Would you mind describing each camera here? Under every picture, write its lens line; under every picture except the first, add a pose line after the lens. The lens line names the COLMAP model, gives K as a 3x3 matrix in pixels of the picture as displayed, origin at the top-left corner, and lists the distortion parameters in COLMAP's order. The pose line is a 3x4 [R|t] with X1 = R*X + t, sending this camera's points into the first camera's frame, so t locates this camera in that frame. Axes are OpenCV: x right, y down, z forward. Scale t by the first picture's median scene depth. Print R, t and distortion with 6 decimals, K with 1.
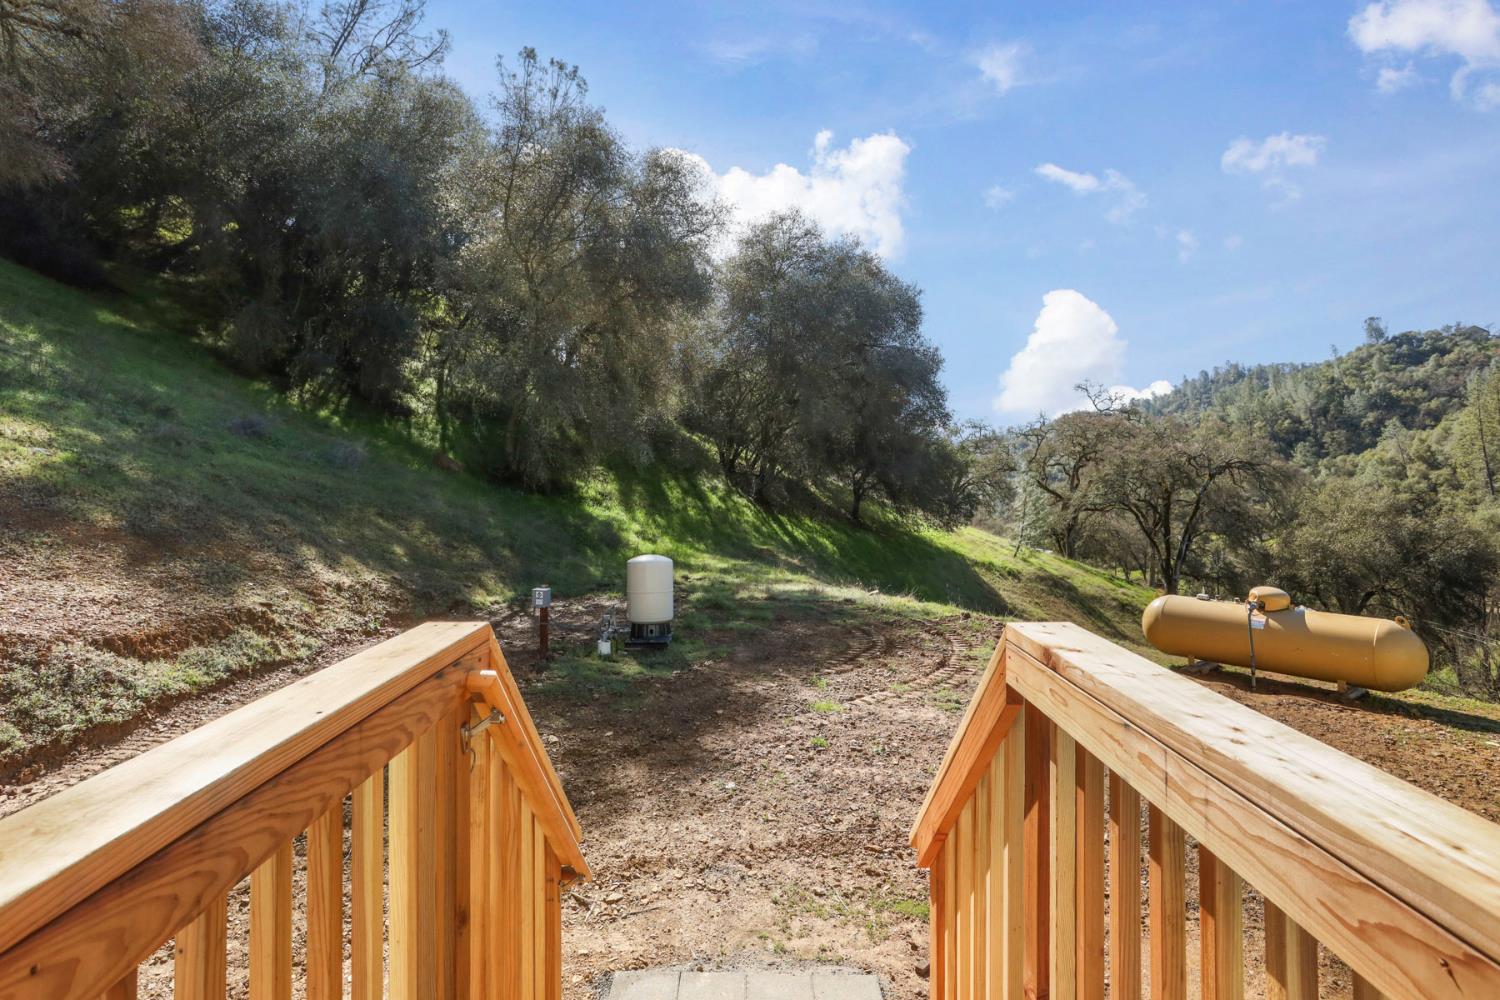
lens RADIAL K [[774.4, 0, 733.6], [0, 774.4, 436.6], [0, 0, 1]] dist [-0.071690, 0.042011]
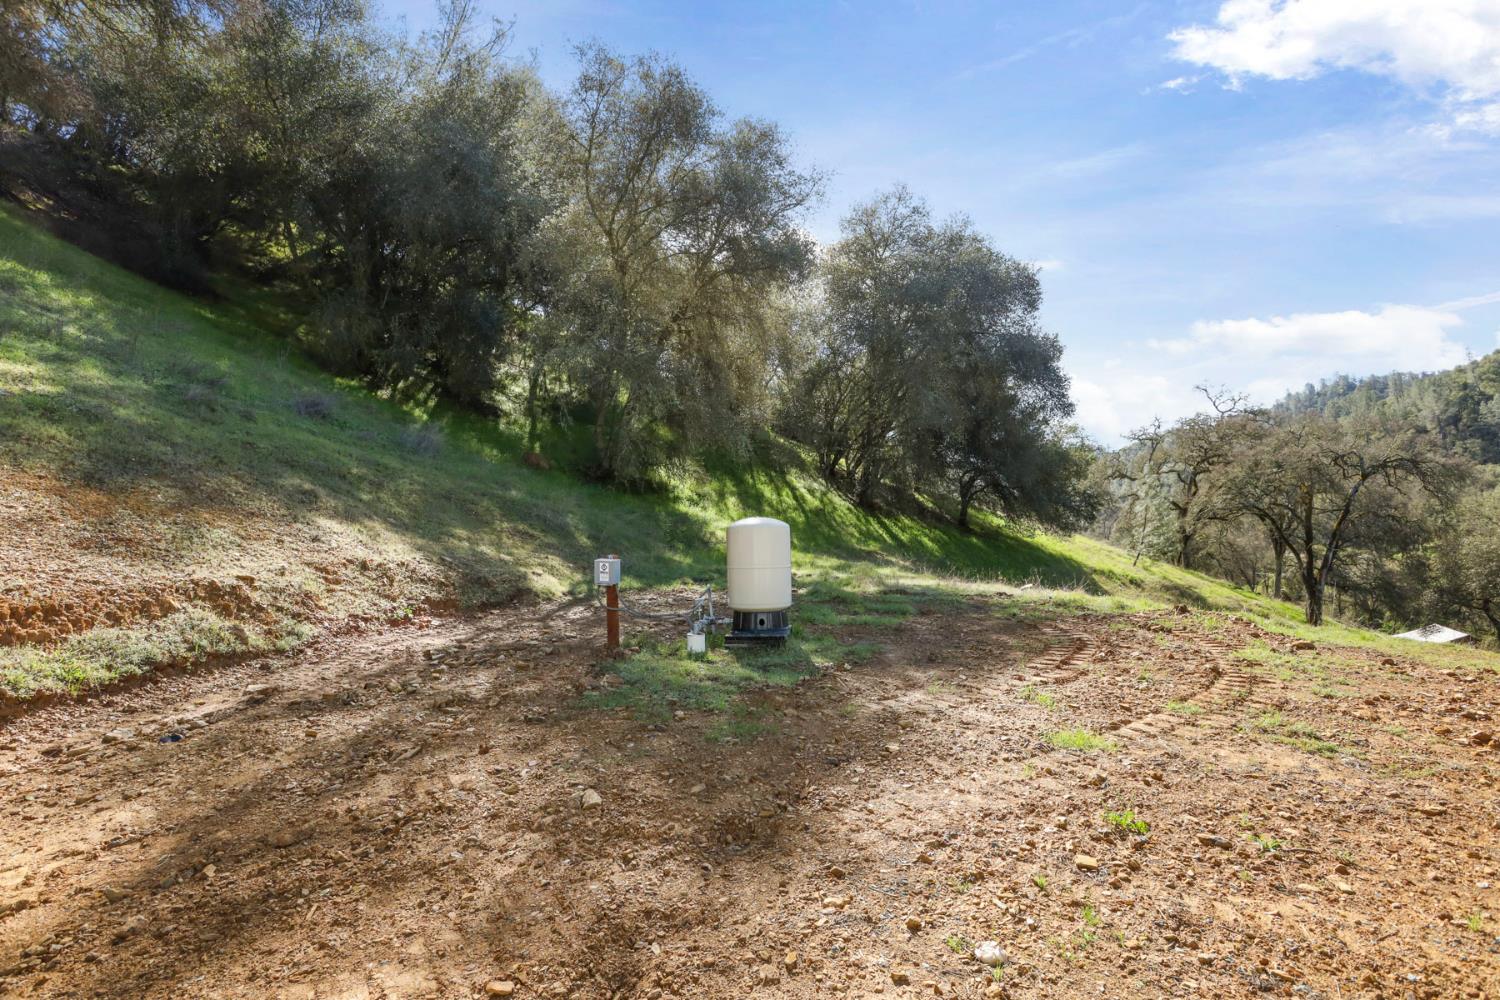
lens RADIAL K [[737.2, 0, 744.7], [0, 737.2, 482.3], [0, 0, 1]] dist [-0.075184, 0.035079]
pose [[0.994057, -0.009204, -0.108472, -0.019284], [0.012542, 0.999467, 0.030125, 0.042139], [0.108137, -0.031306, 0.993643, 0.133299]]
